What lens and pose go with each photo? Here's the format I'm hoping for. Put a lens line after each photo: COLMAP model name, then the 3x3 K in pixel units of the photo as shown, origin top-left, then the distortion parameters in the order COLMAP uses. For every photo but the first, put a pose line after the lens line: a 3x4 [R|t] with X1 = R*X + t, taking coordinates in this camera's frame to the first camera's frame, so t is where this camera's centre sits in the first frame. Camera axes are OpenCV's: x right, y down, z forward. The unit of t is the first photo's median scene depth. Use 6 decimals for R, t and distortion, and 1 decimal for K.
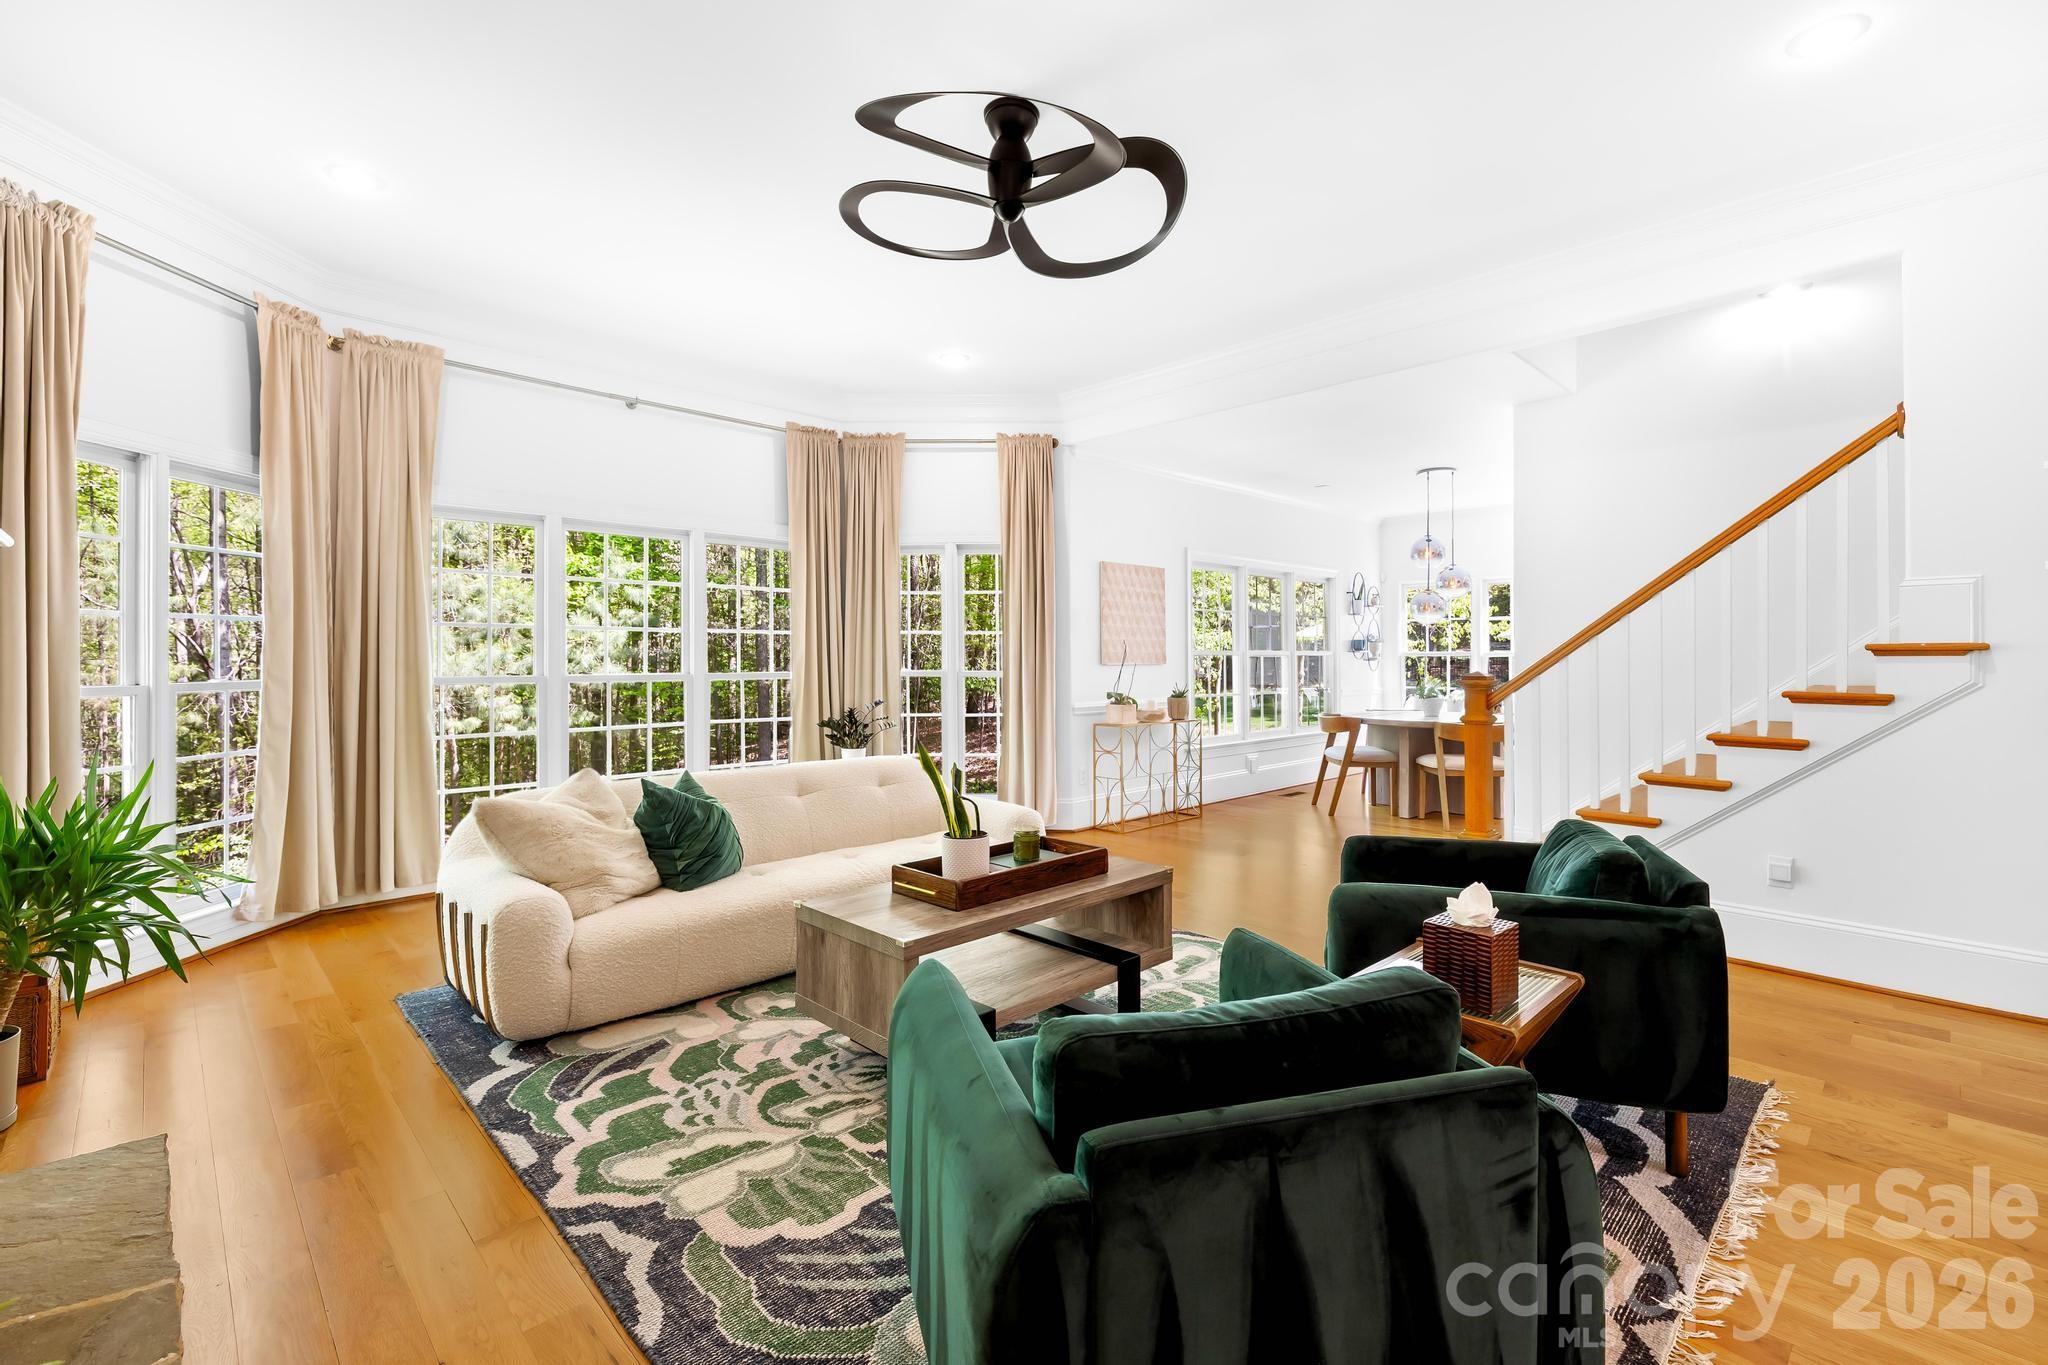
lens RADIAL K [[904.2, 0, 1015.1], [0, 904.2, 652.2], [0, 0, 1]] dist [-0.000696, 0.000075]
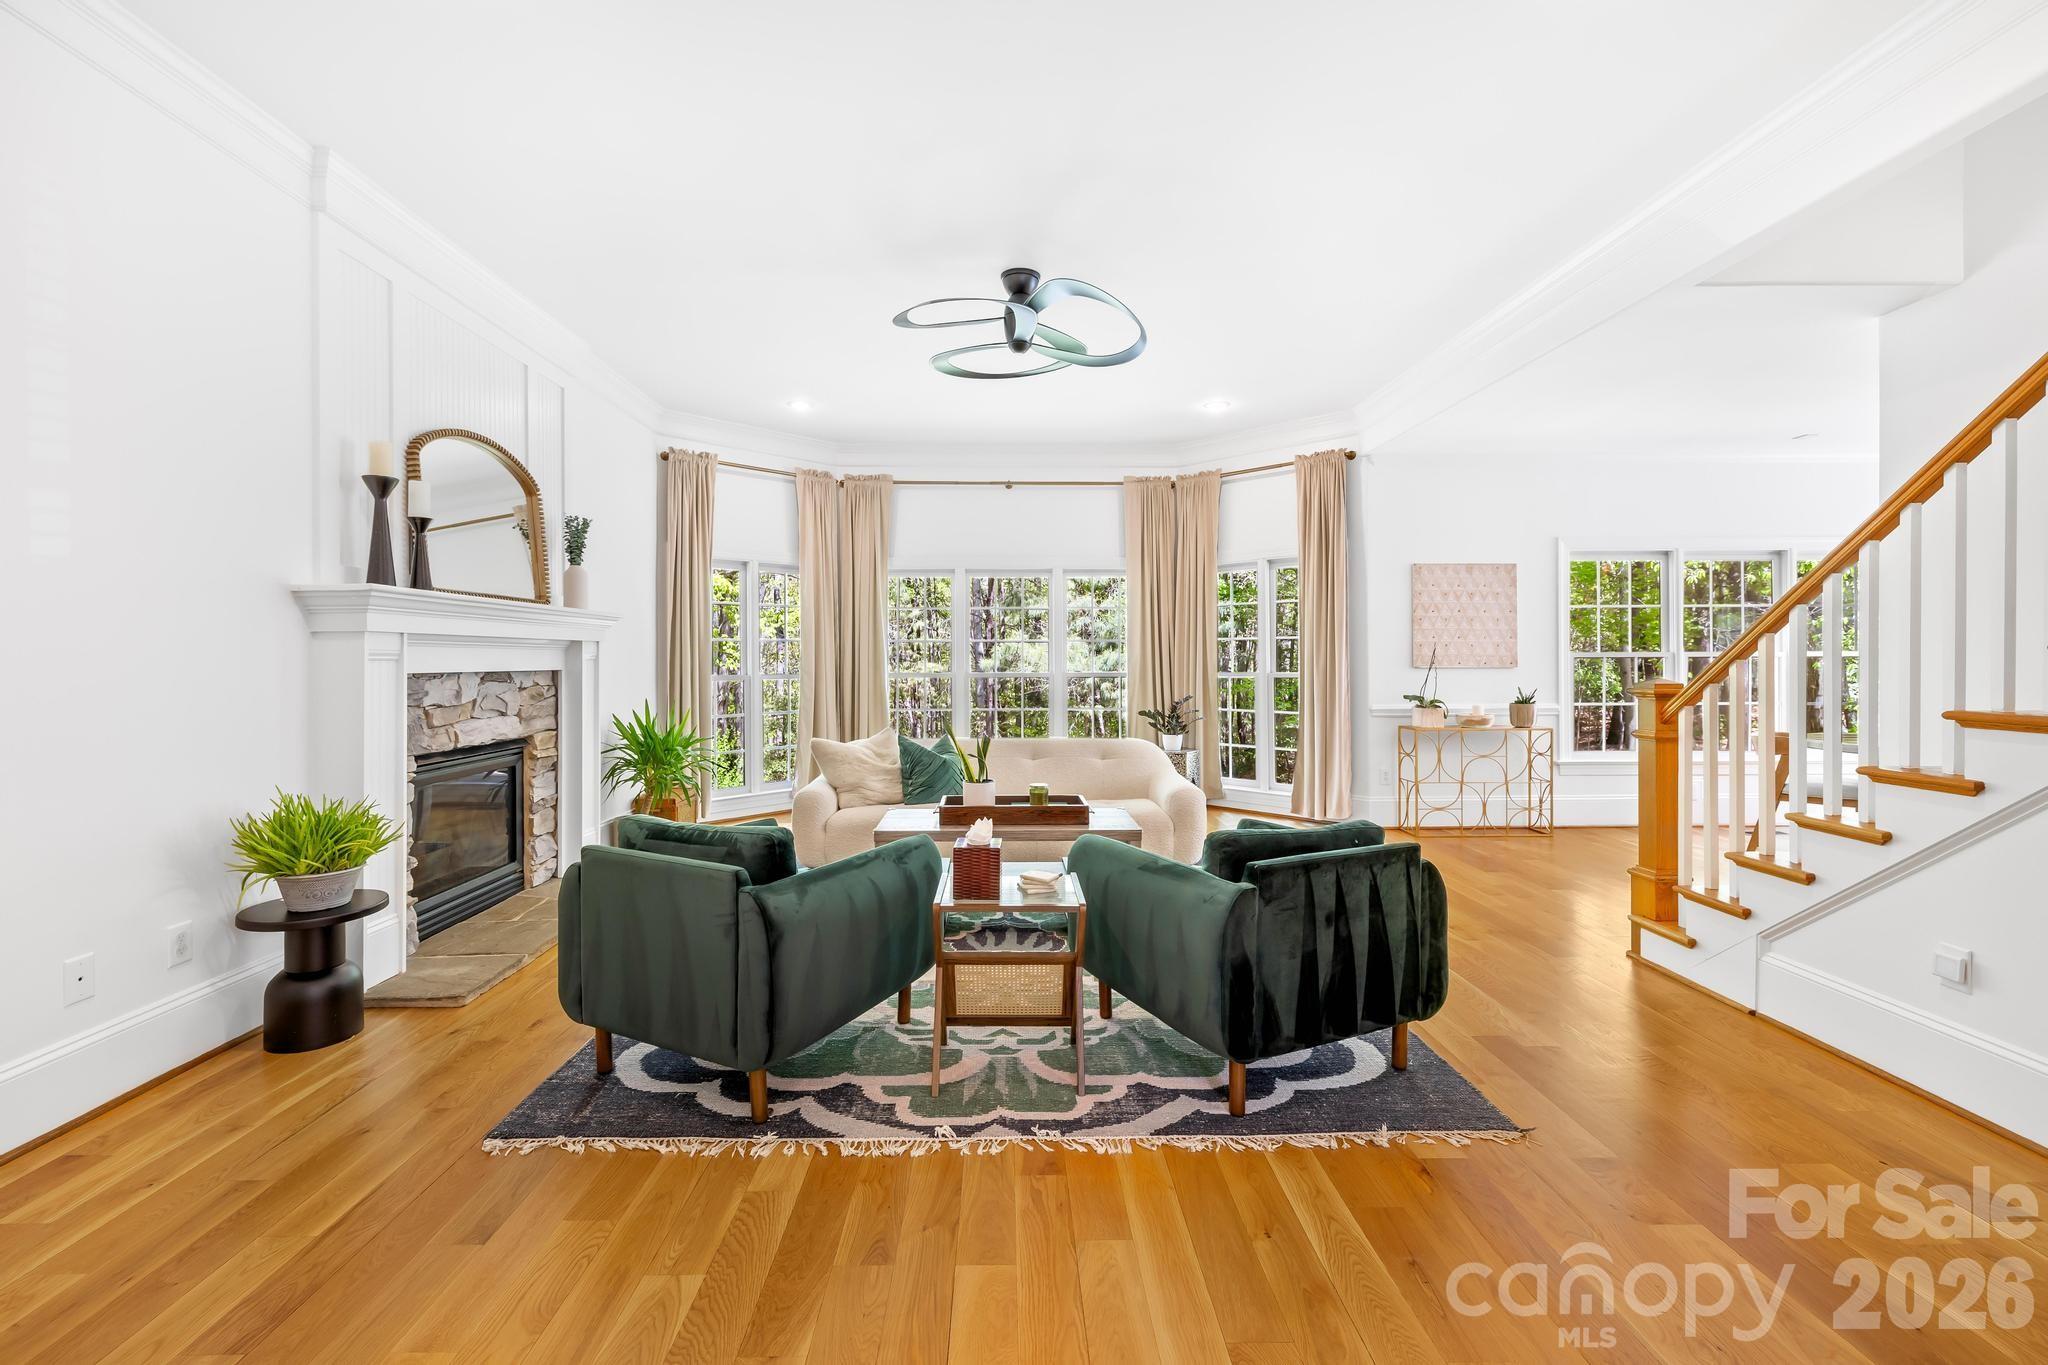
lens RADIAL K [[867.8, 0, 1015.0], [0, 867.8, 656.1], [0, 0, 1]] dist [0.001341, -0.000002]
pose [[0.722478, -0.005313, -0.691374, 0.459873], [0.006309, 0.999980, -0.001093, -0.000612], [0.691365, -0.003572, 0.722496, 0.005595]]
